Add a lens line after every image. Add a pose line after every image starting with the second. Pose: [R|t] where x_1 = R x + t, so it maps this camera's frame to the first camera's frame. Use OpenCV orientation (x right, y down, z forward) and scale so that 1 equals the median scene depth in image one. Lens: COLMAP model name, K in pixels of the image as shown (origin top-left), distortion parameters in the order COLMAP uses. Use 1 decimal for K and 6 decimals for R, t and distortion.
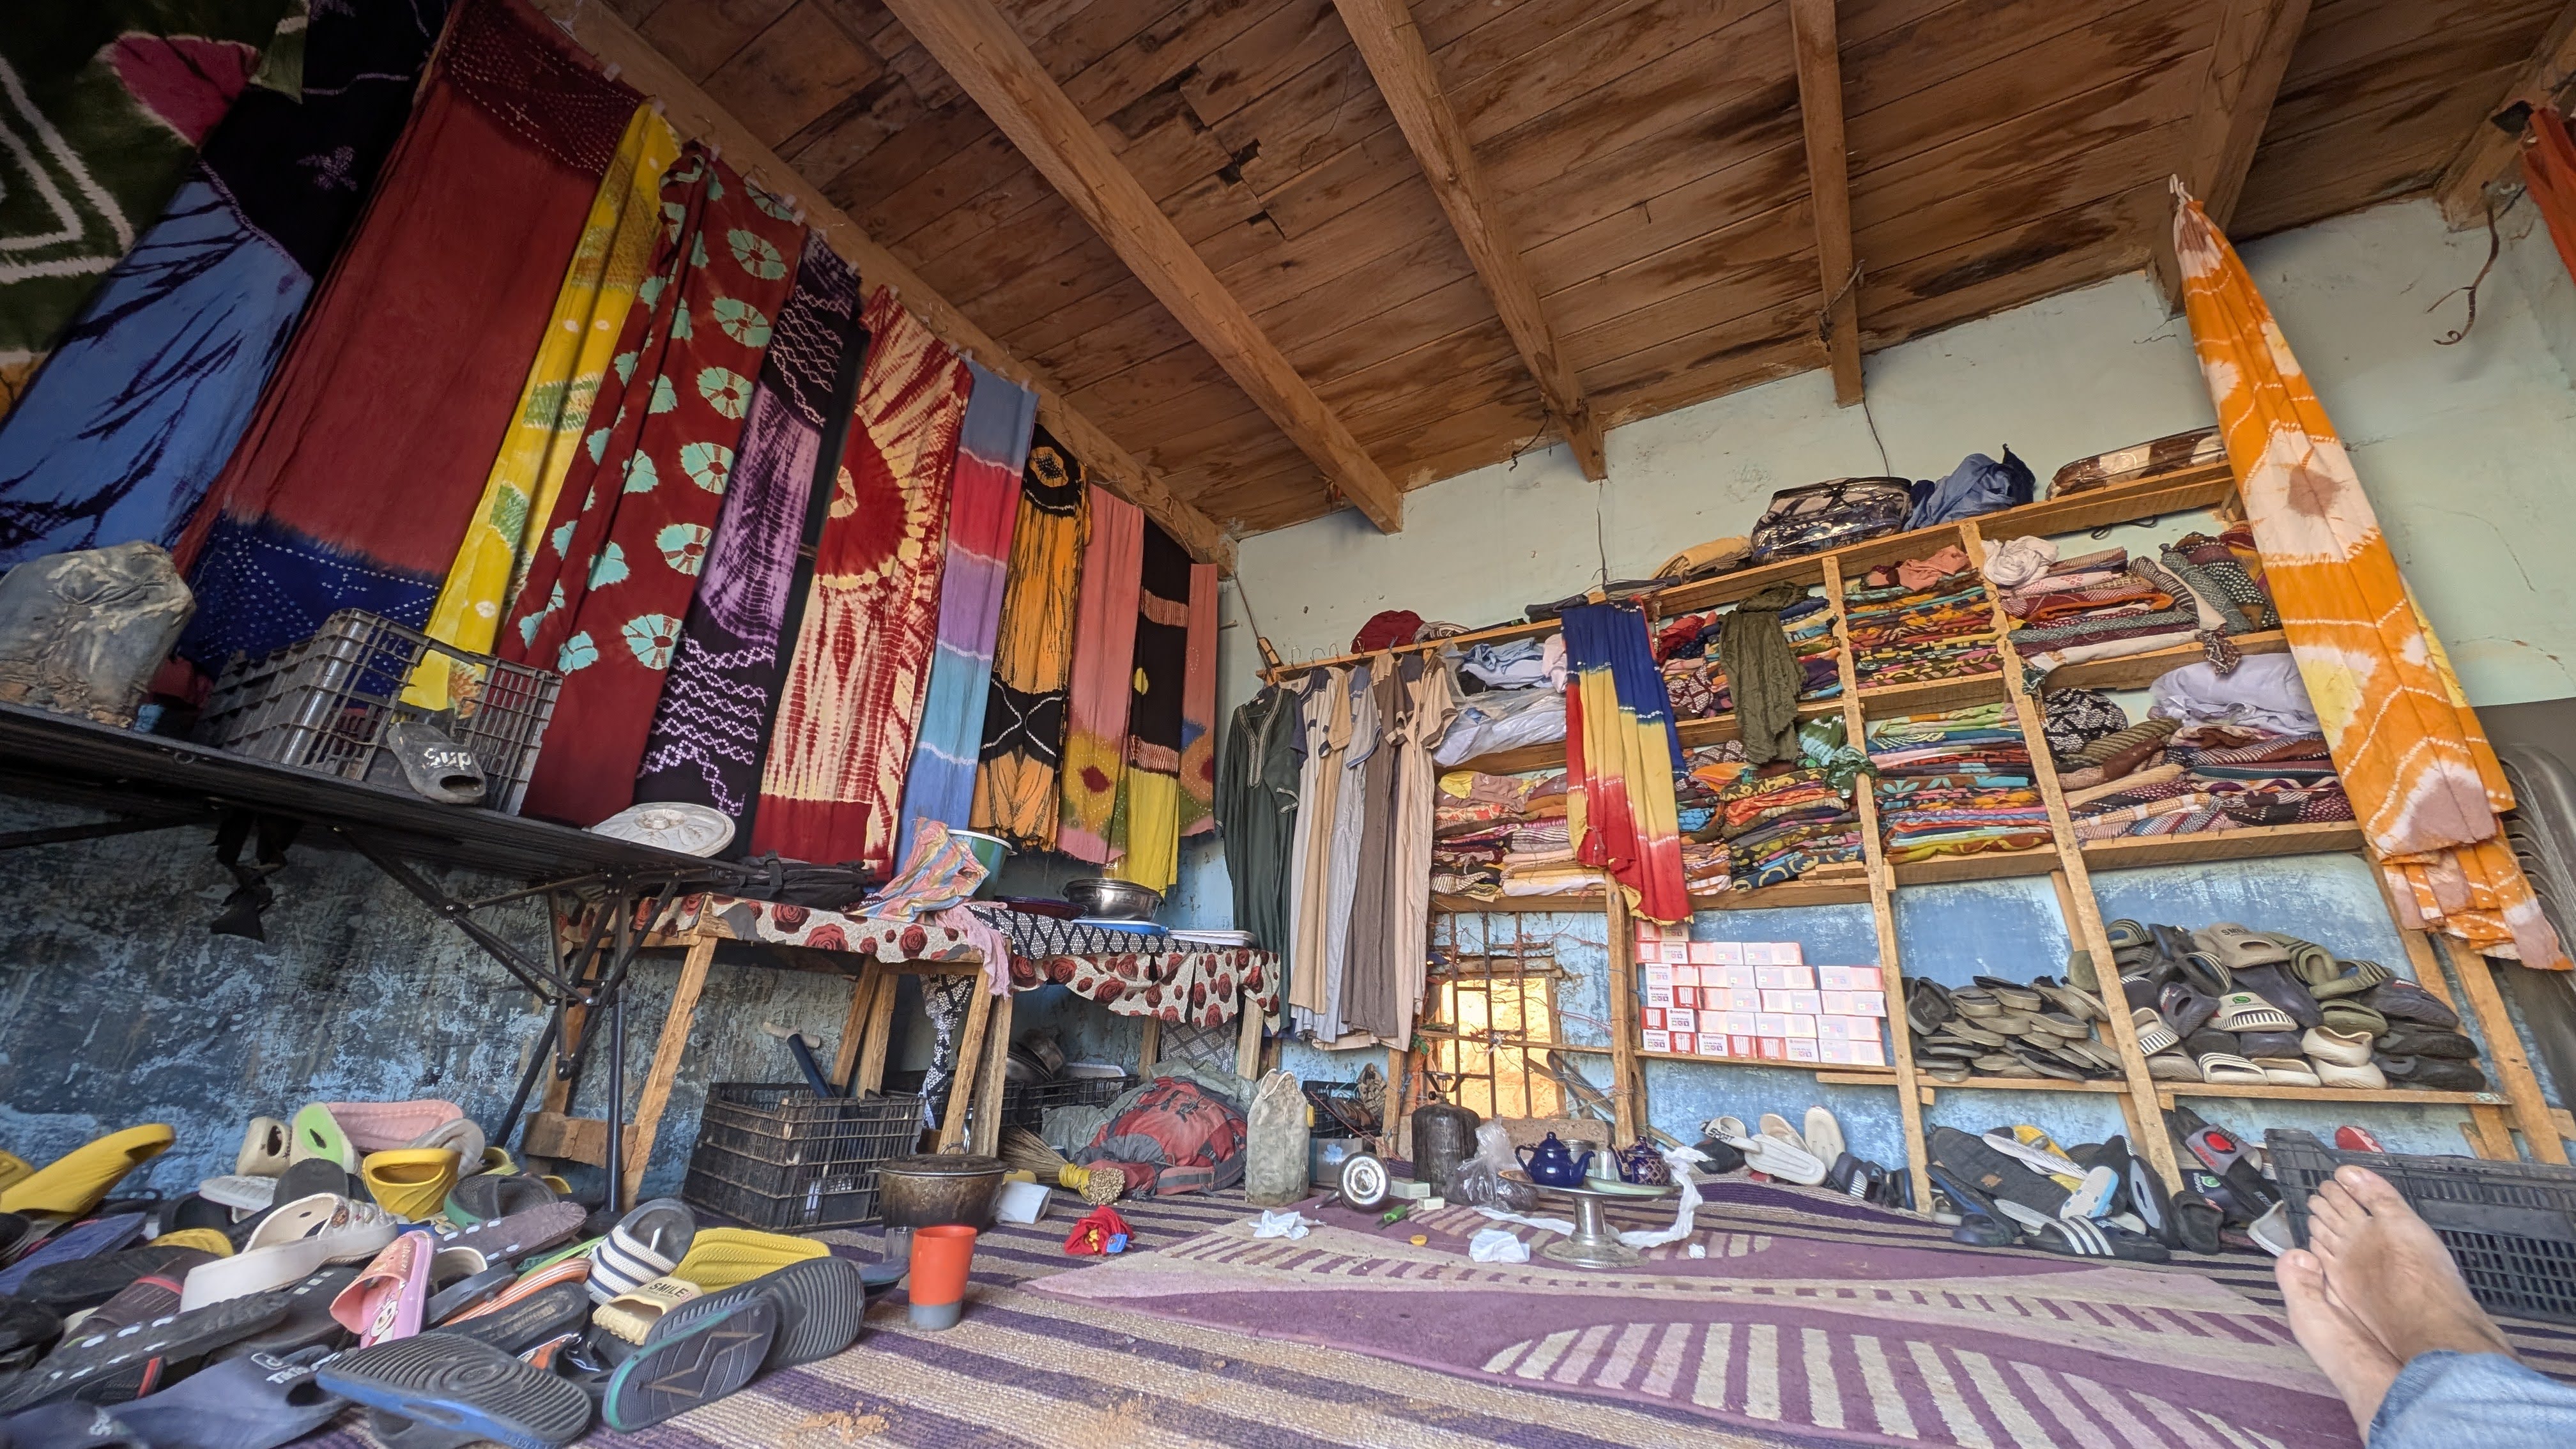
lens RADIAL K [[911.5, 0, 1288.0], [0, 911.5, 724.5], [0, 0, 1]] dist [0.047976, -0.000025]
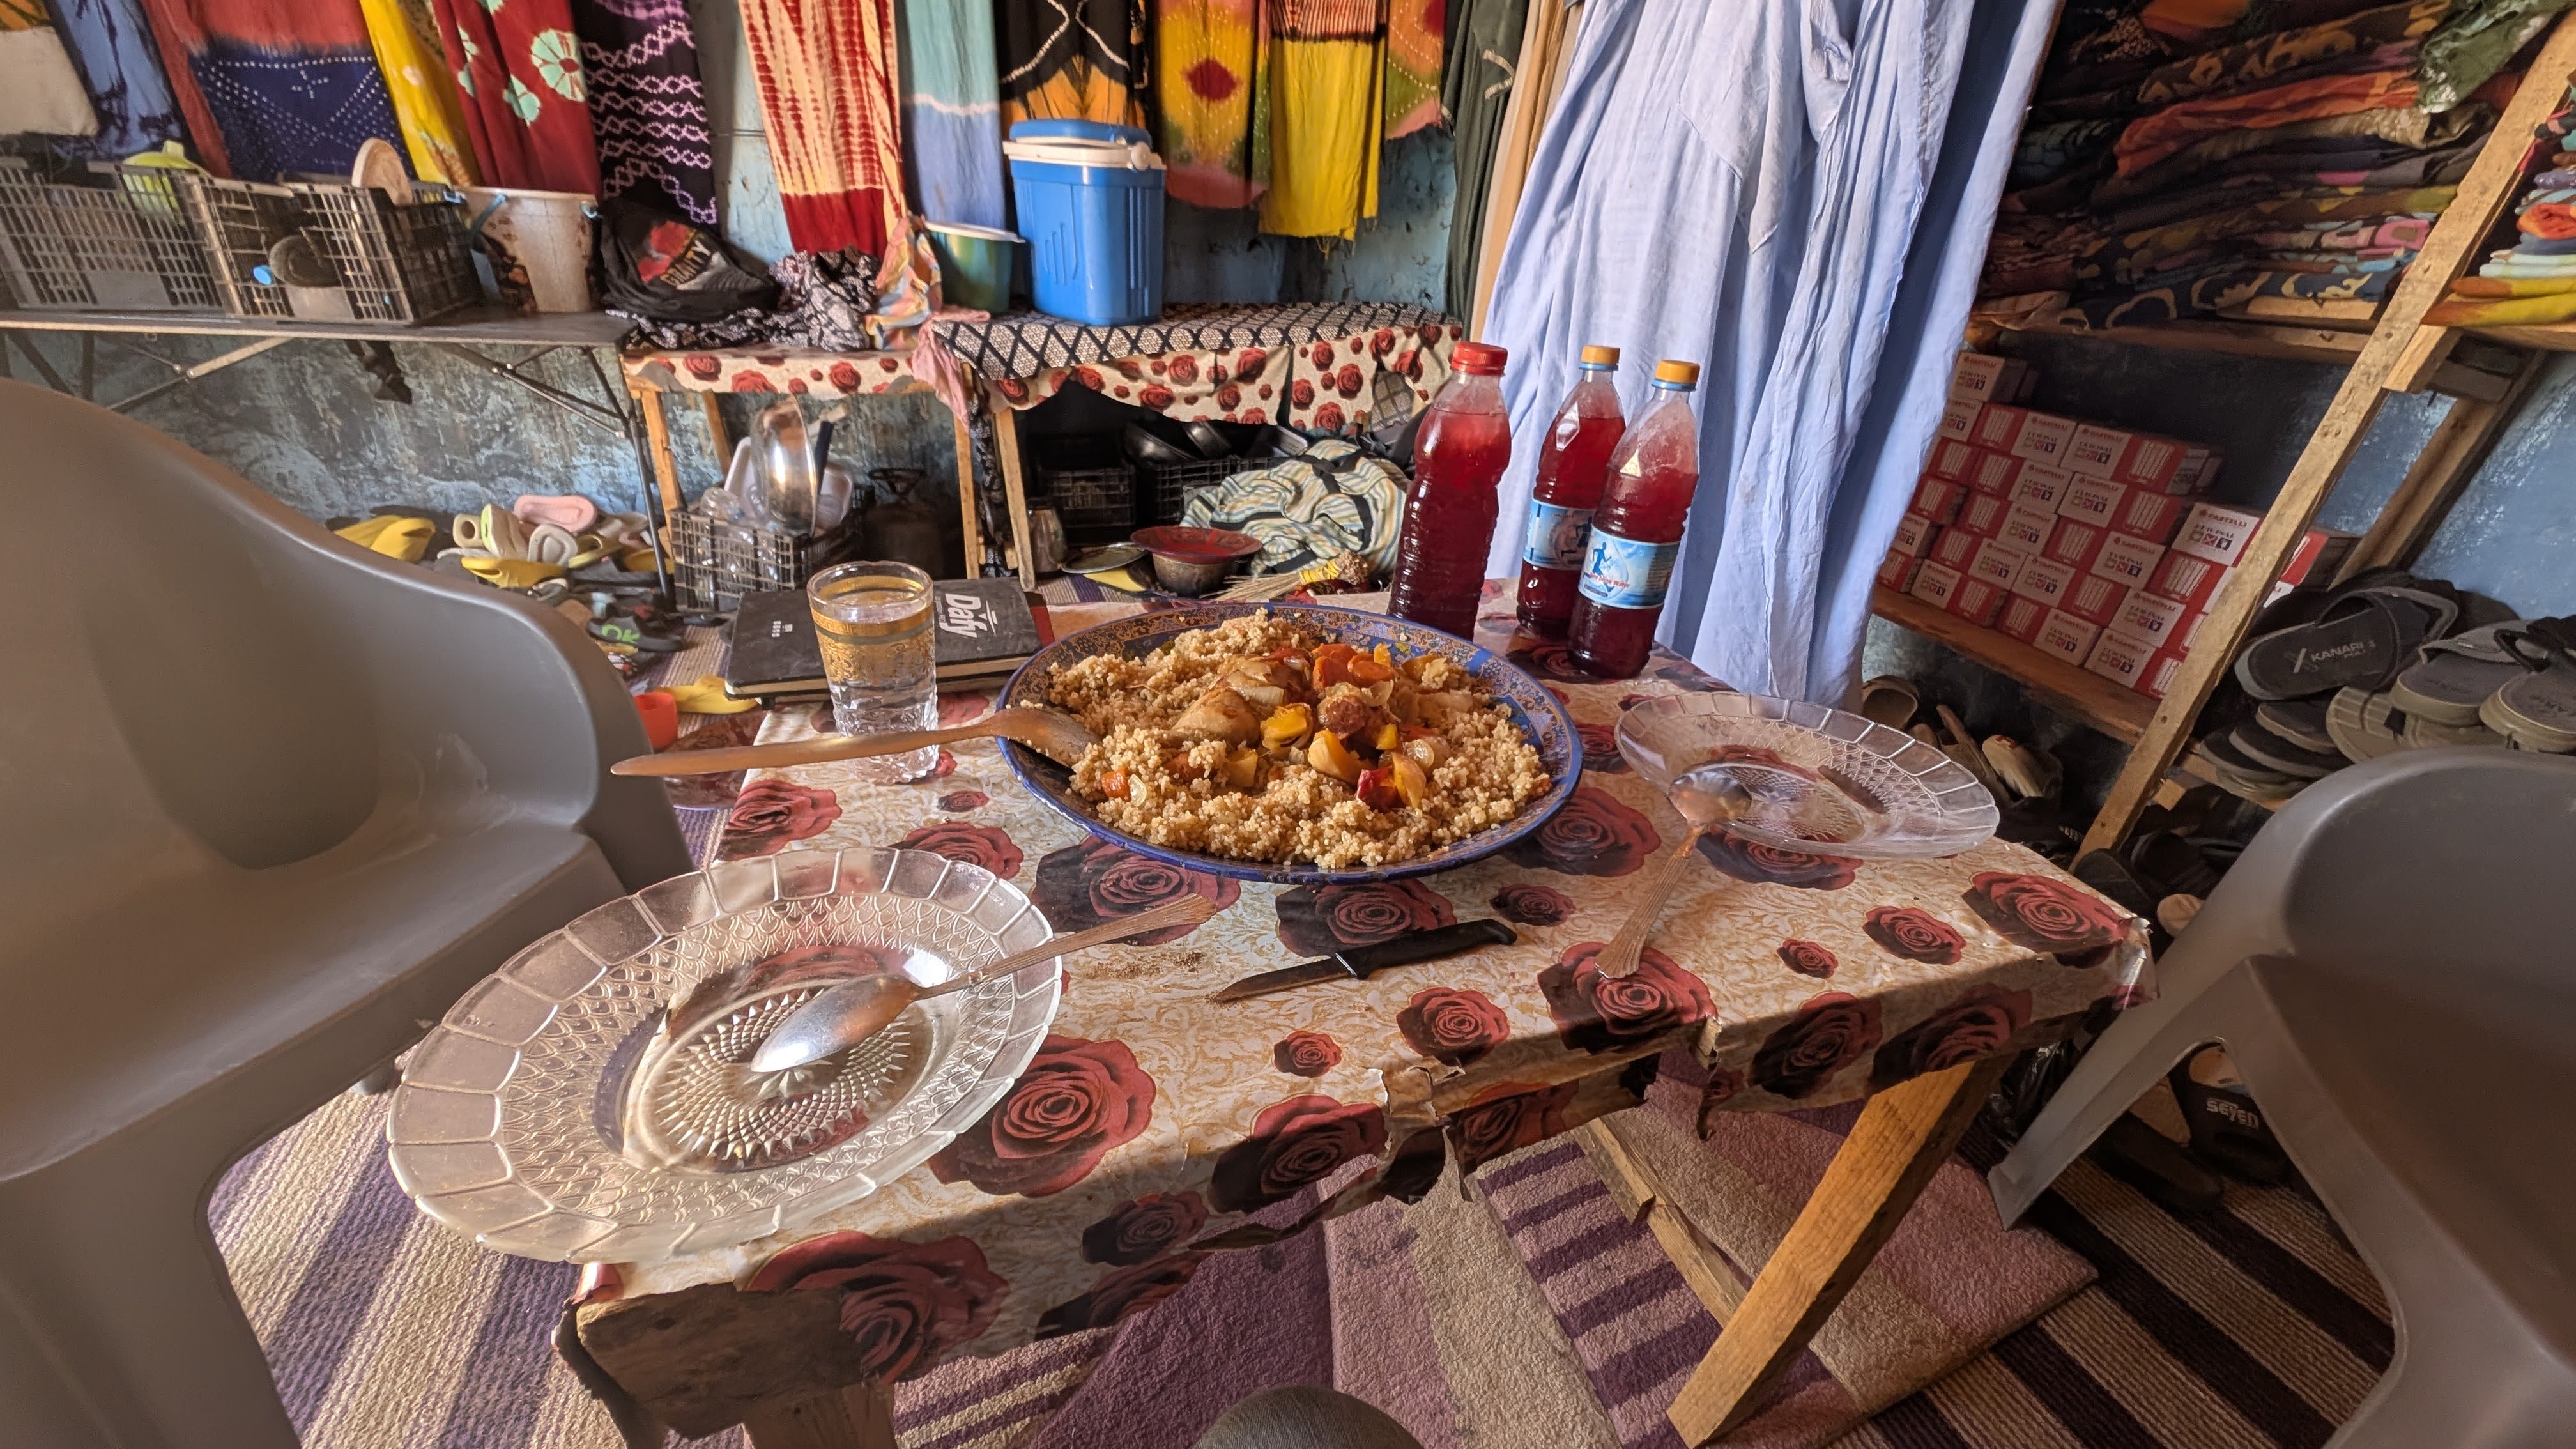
lens RADIAL K [[960.0, 0, 1274.5], [0, 960.0, 721.8], [0, 0, 1]] dist [0.000439, -0.000156]
pose [[0.761136, 0.307165, -0.571245, 0.519690], [0.193241, 0.733350, 0.651809, -0.067752], [0.619136, -0.606504, 0.498822, 0.393703]]
